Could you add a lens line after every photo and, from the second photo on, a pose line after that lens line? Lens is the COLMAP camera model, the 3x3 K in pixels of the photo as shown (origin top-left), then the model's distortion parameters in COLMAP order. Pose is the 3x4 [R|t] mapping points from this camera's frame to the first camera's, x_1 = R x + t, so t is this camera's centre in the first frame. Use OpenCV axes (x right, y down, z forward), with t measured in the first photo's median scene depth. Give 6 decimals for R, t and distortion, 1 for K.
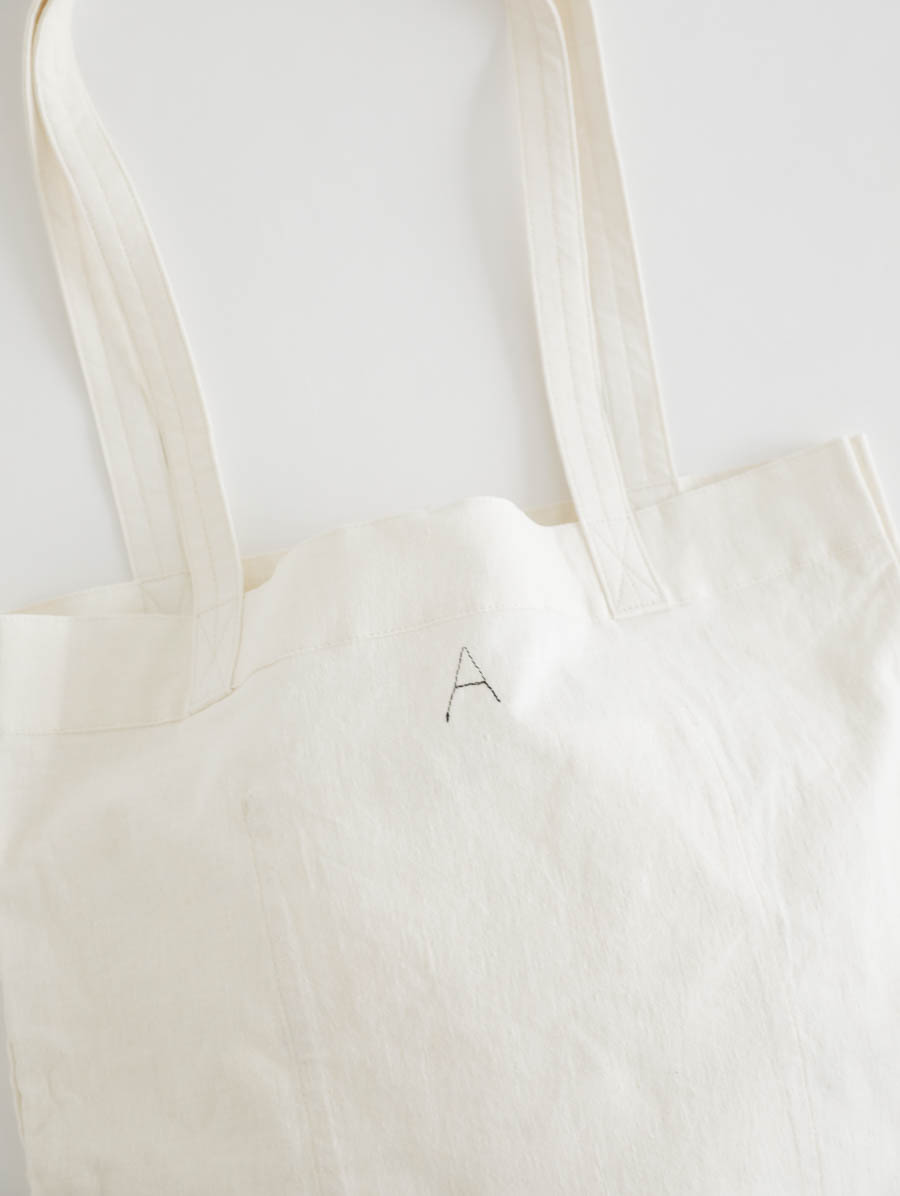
lens RADIAL K [[1804.2, 0, 450.0], [0, 1804.2, 598.0], [0, 0, 1]] dist [0.044601, 0.054432]
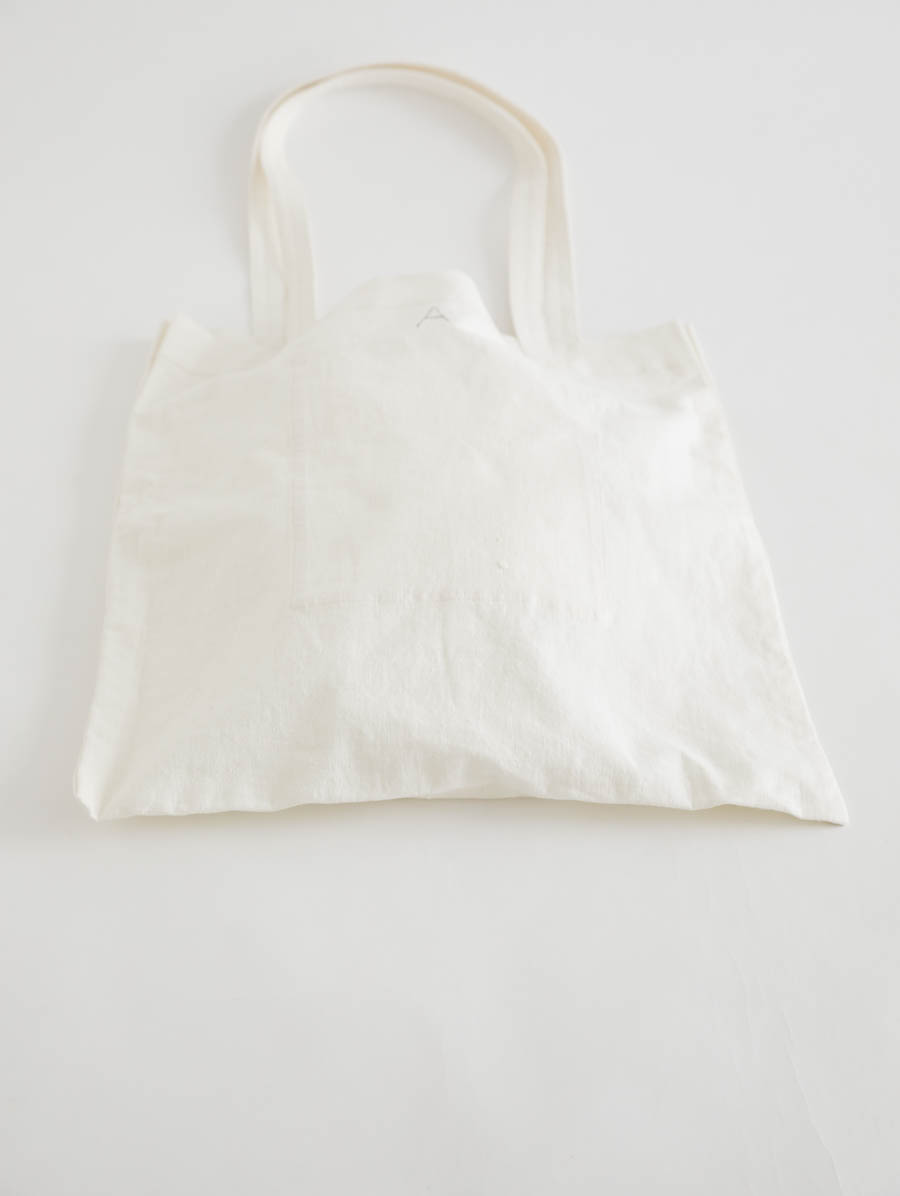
lens RADIAL K [[1804.2, 0, 450.0], [0, 1804.2, 598.0], [0, 0, 1]] dist [0.044601, 0.054432]
pose [[0.987610, 0.103634, -0.117844, 0.234002], [-0.154154, 0.781293, -0.604828, 1.181114], [0.029390, 0.615500, 0.787588, -0.186598]]
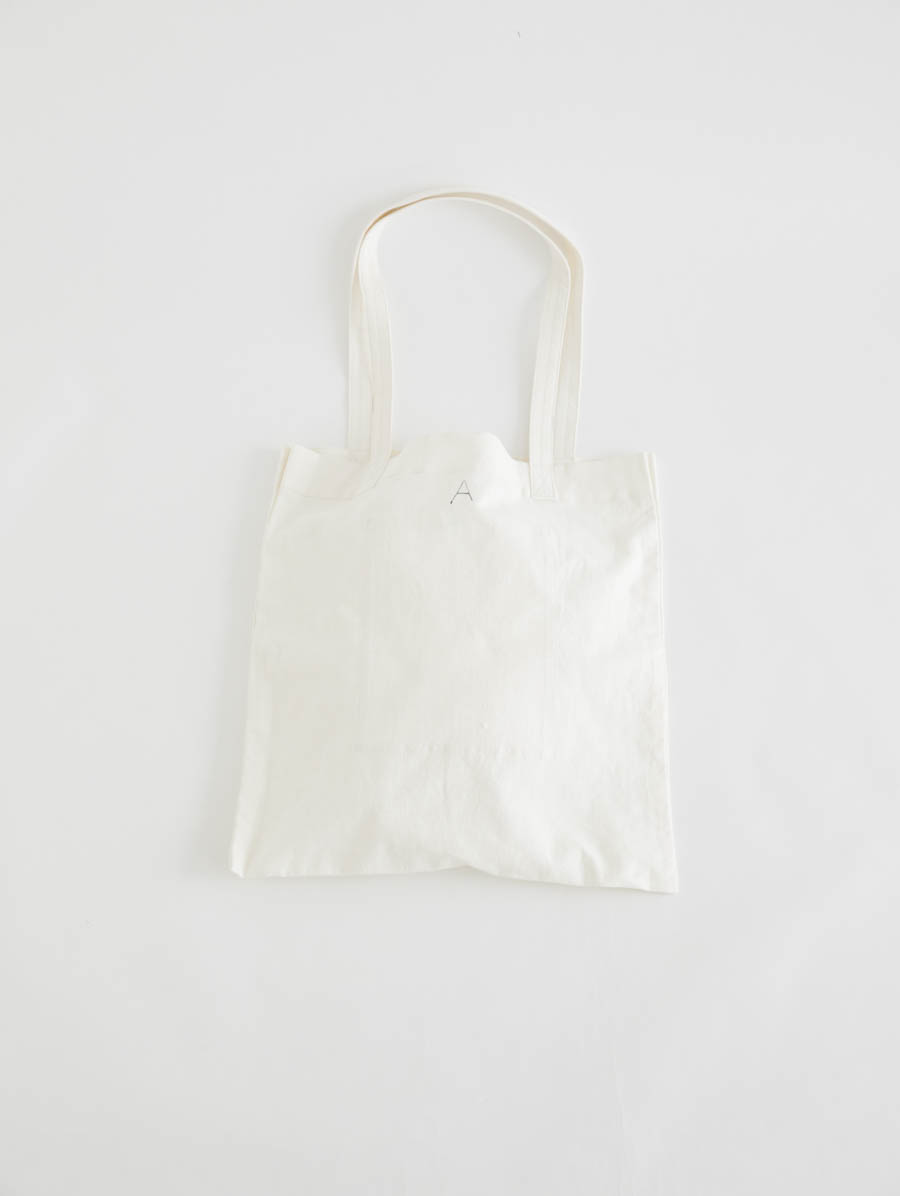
lens RADIAL K [[1804.2, 0, 450.0], [0, 1804.2, 598.0], [0, 0, 1]] dist [0.044601, 0.054432]
pose [[0.966286, 0.207002, -0.153104, 0.376469], [-0.234501, 0.953087, -0.191403, 0.618696], [0.106301, 0.220853, 0.969497, -1.319683]]
